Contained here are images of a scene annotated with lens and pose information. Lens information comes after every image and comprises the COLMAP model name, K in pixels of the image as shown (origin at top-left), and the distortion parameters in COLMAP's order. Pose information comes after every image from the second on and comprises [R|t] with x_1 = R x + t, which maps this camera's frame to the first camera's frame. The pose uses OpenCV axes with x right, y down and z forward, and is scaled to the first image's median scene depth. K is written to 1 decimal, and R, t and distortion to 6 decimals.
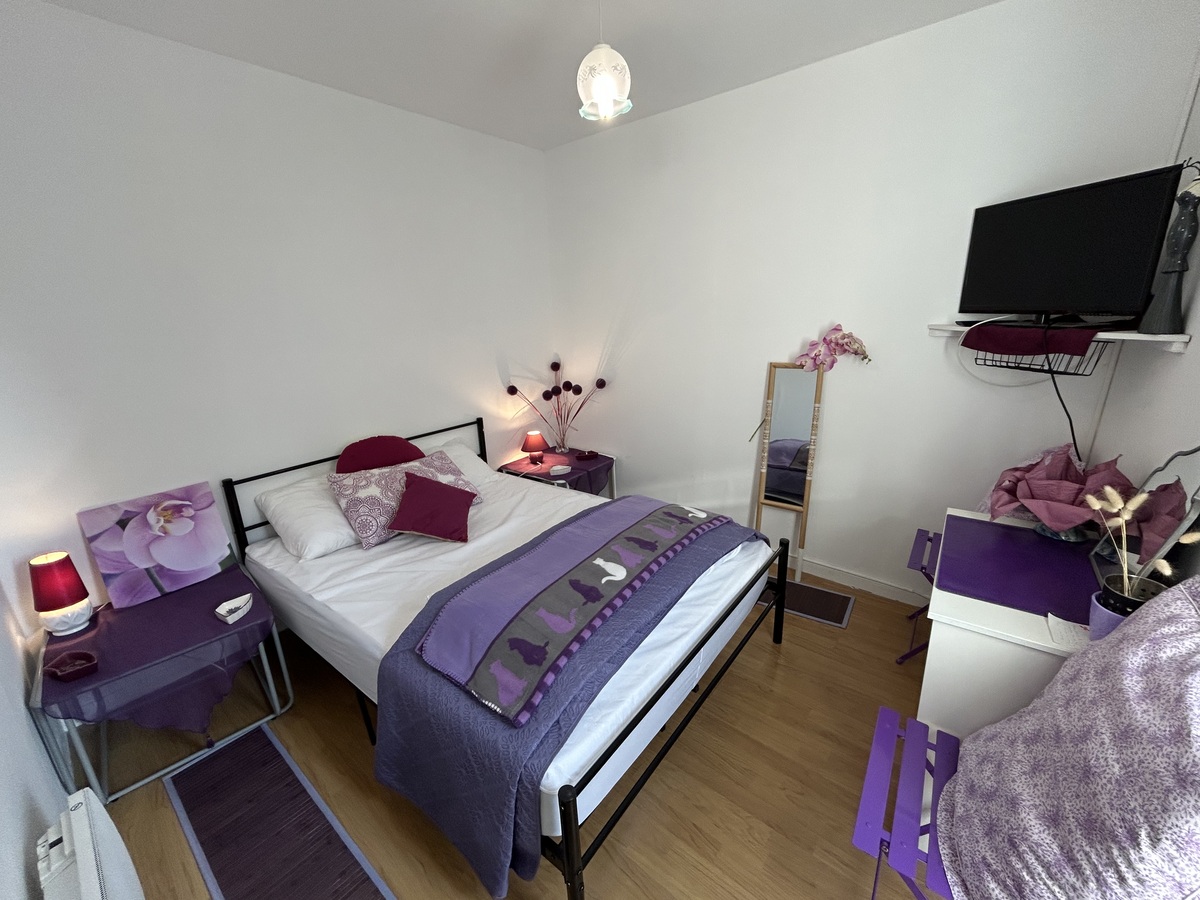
lens RADIAL K [[486.7, 0, 599.1], [0, 486.7, 454.2], [0, 0, 1]] dist [-0.000257, -0.000073]
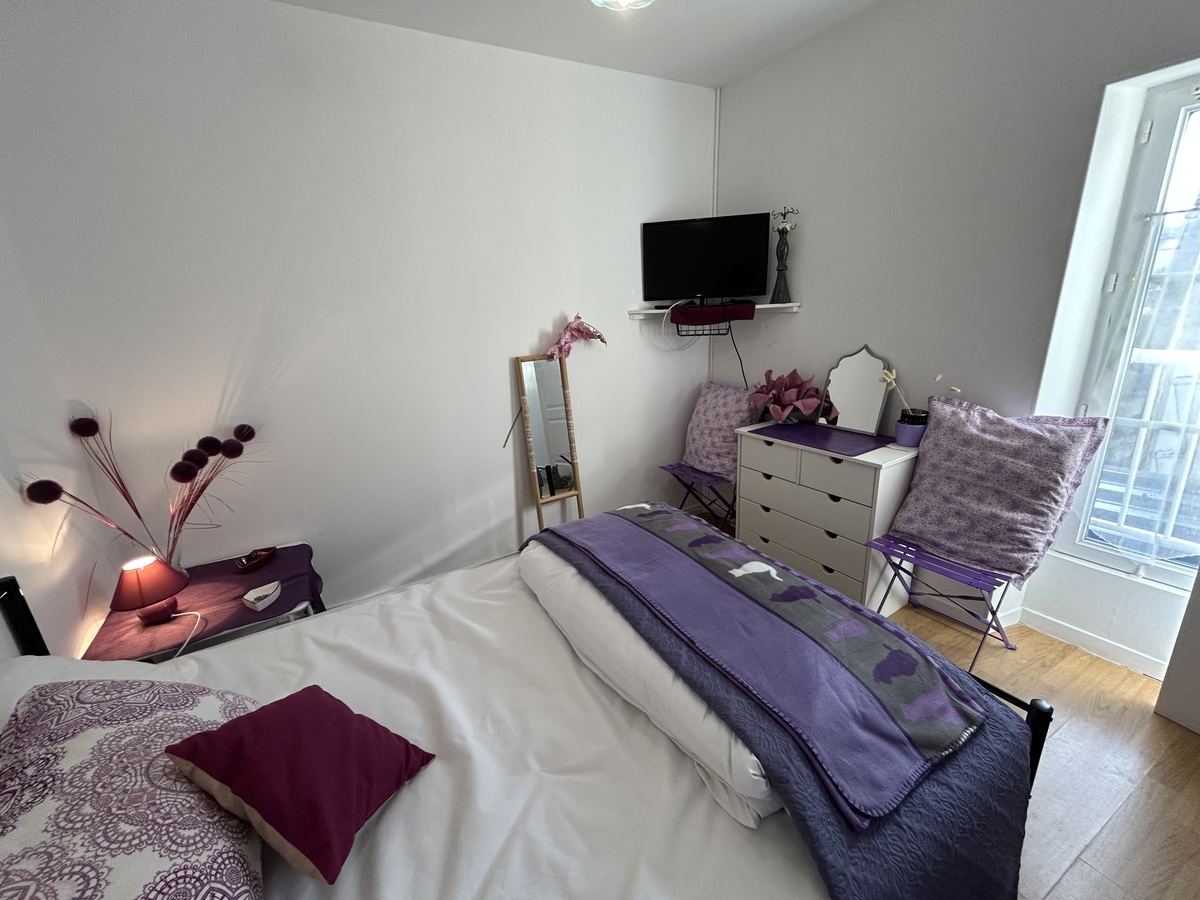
lens RADIAL K [[486.7, 0, 601.6], [0, 486.7, 452.4], [0, 0, 1]] dist [-0.000257, -0.000073]
pose [[0.365829, -0.251087, 0.896172, -0.724415], [0.305139, 0.942053, 0.139380, -0.145692], [-0.879238, 0.222468, 0.421246, 0.762267]]
